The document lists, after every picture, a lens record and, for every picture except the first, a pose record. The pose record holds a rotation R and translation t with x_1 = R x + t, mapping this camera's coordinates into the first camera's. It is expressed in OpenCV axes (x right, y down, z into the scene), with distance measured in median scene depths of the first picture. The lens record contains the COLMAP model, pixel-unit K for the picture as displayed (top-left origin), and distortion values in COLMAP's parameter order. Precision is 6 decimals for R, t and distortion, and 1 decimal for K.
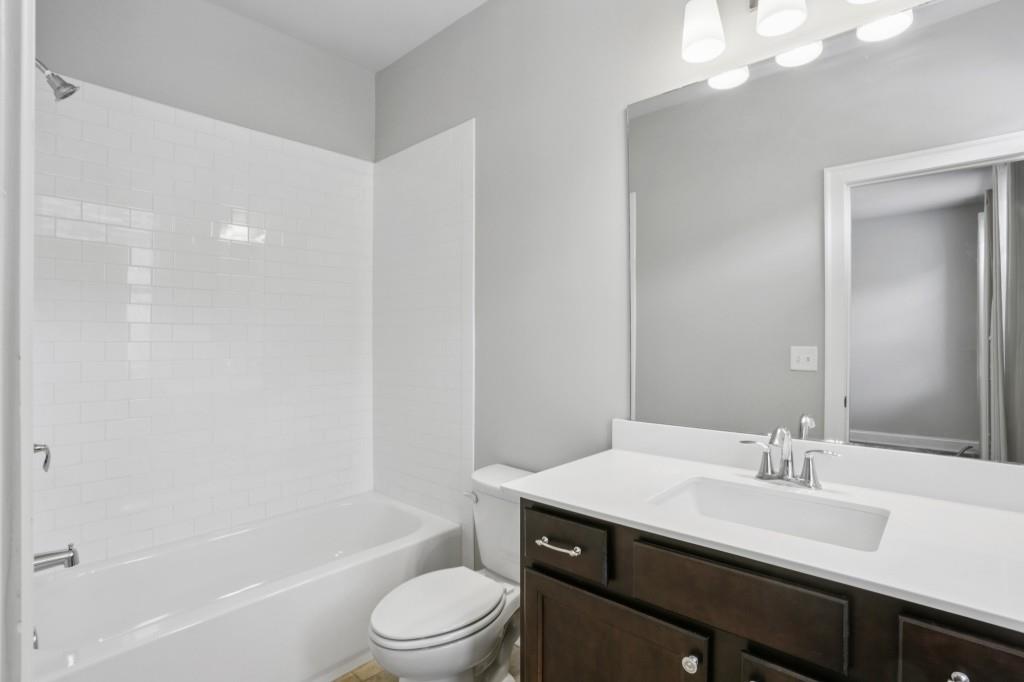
lens RADIAL K [[515.7, 0, 513.1], [0, 515.7, 344.2], [0, 0, 1]] dist [-0.010928, 0.004127]
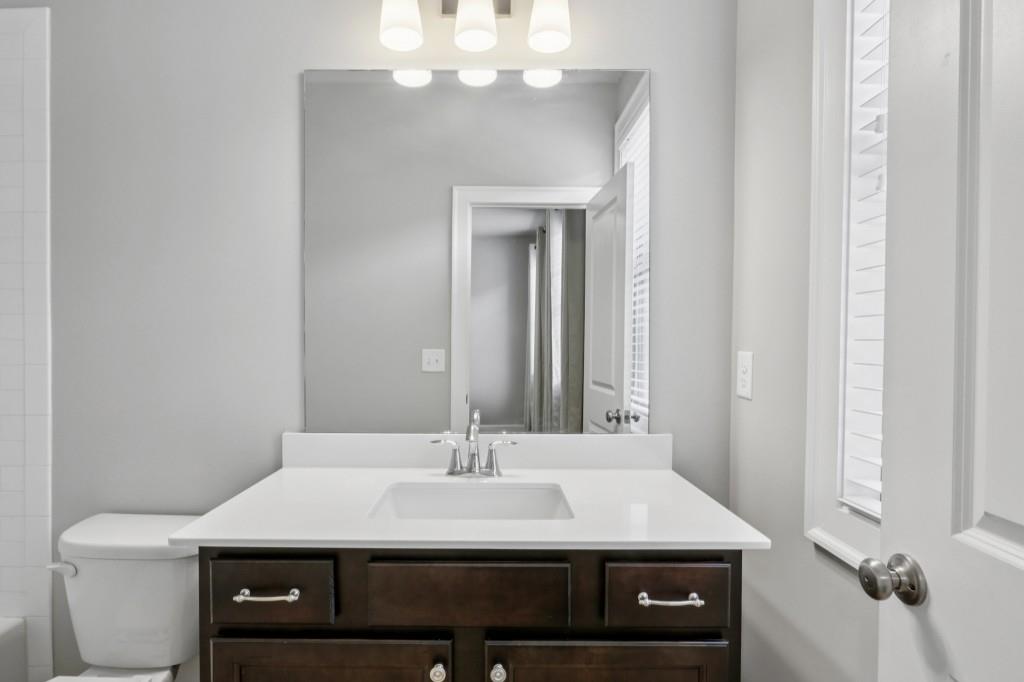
lens RADIAL K [[552.7, 0, 508.3], [0, 552.7, 352.5], [0, 0, 1]] dist [-0.004637, -0.000544]
pose [[0.739205, -0.002299, 0.673477, -0.178541], [-0.002481, 0.999978, 0.006136, 0.007230], [-0.673476, -0.006206, 0.739183, 0.097922]]
